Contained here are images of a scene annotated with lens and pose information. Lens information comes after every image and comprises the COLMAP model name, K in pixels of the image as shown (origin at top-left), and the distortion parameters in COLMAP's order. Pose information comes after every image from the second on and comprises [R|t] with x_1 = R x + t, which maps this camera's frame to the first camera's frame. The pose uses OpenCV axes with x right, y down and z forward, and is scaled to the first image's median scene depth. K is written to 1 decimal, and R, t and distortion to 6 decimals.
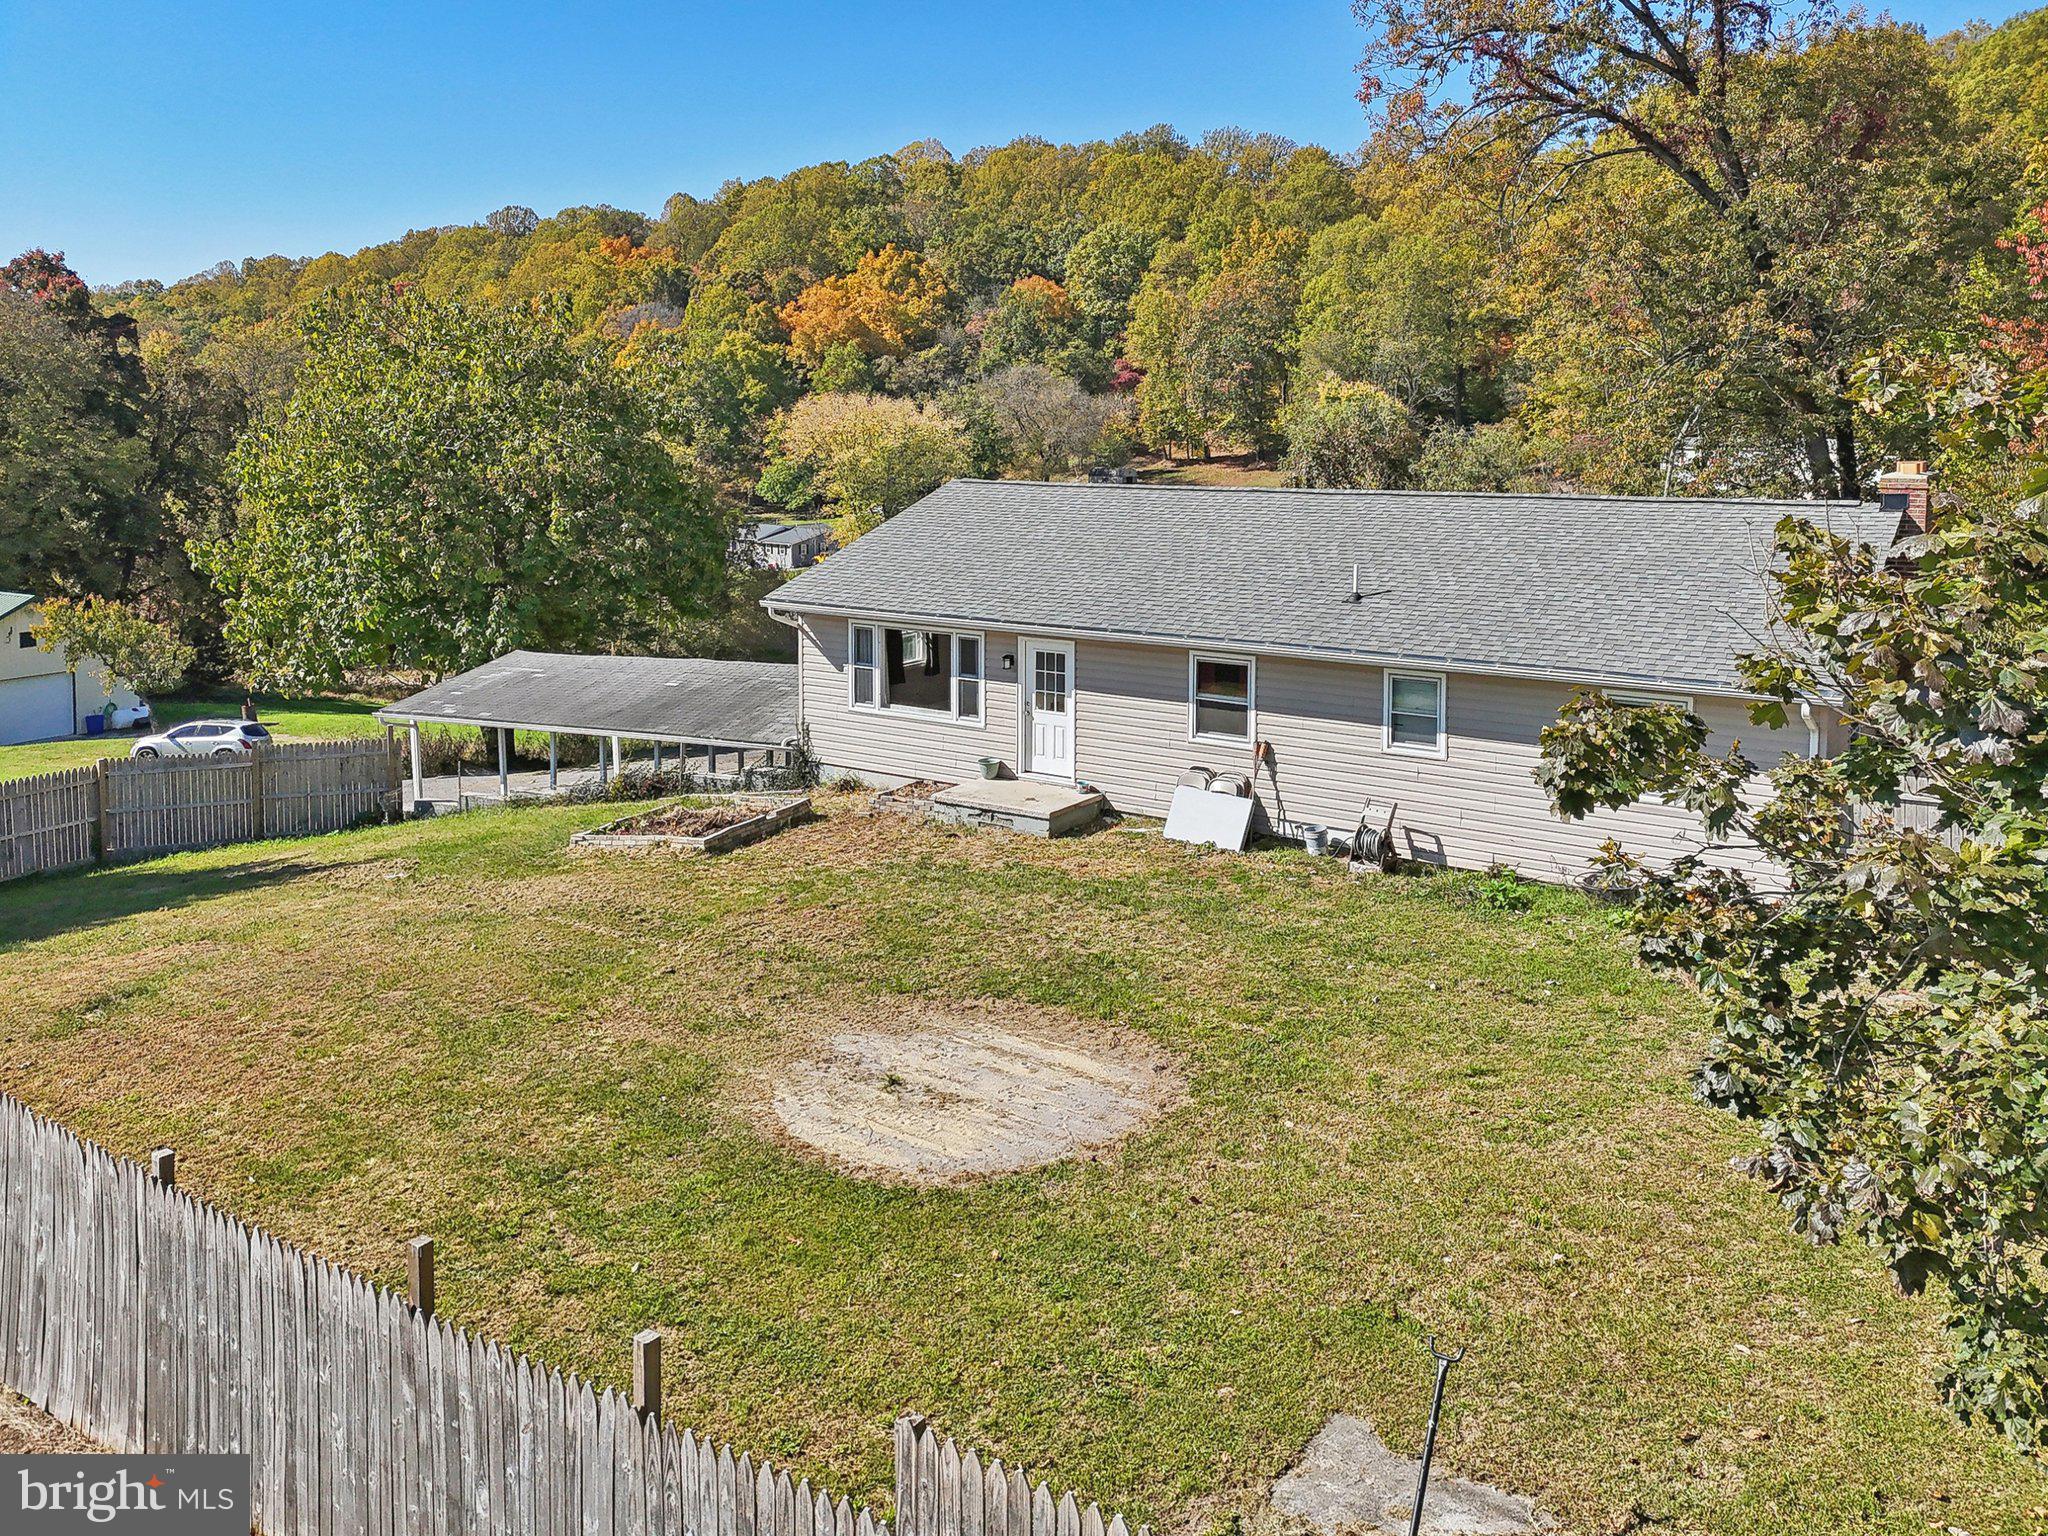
lens RADIAL K [[1599.5, 0, 1019.5], [0, 1599.5, 767.5], [0, 0, 1]] dist [0.087991, -0.111567]
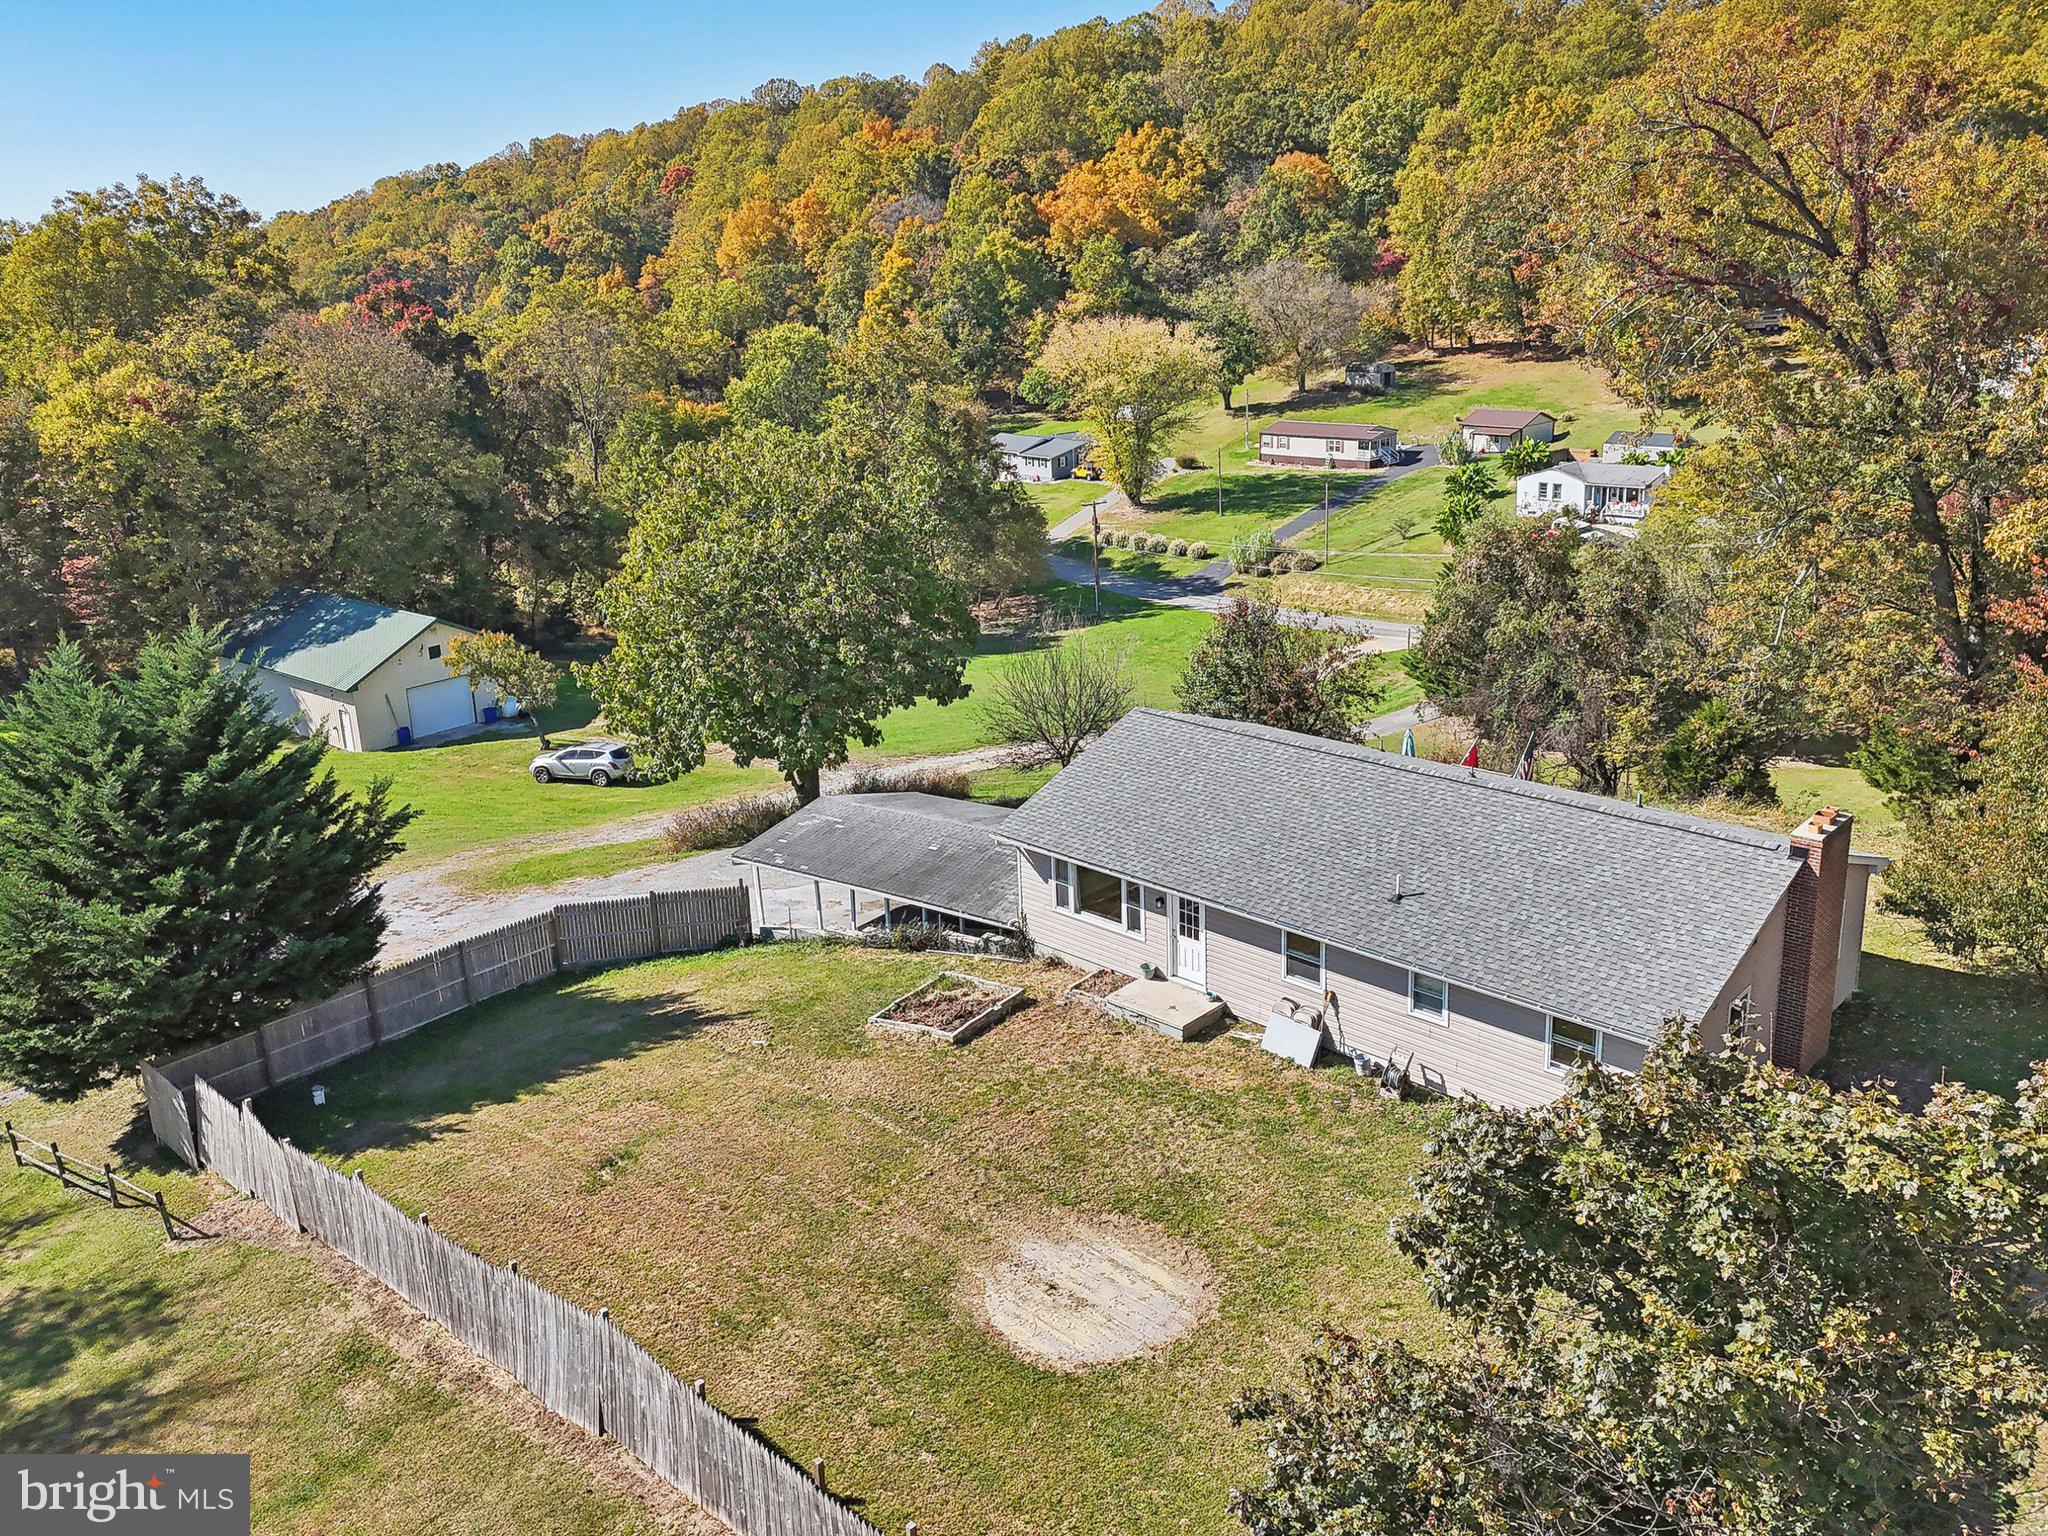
lens RADIAL K [[2110.6, 0, 1025.3], [0, 2110.6, 696.6], [0, 0, 1]] dist [0.217759, -0.677363]
pose [[0.981445, 0.022837, -0.190378, 0.103937], [0.027258, 0.966182, 0.256416, -0.330534], [0.189796, -0.256848, 0.947632, -0.339851]]
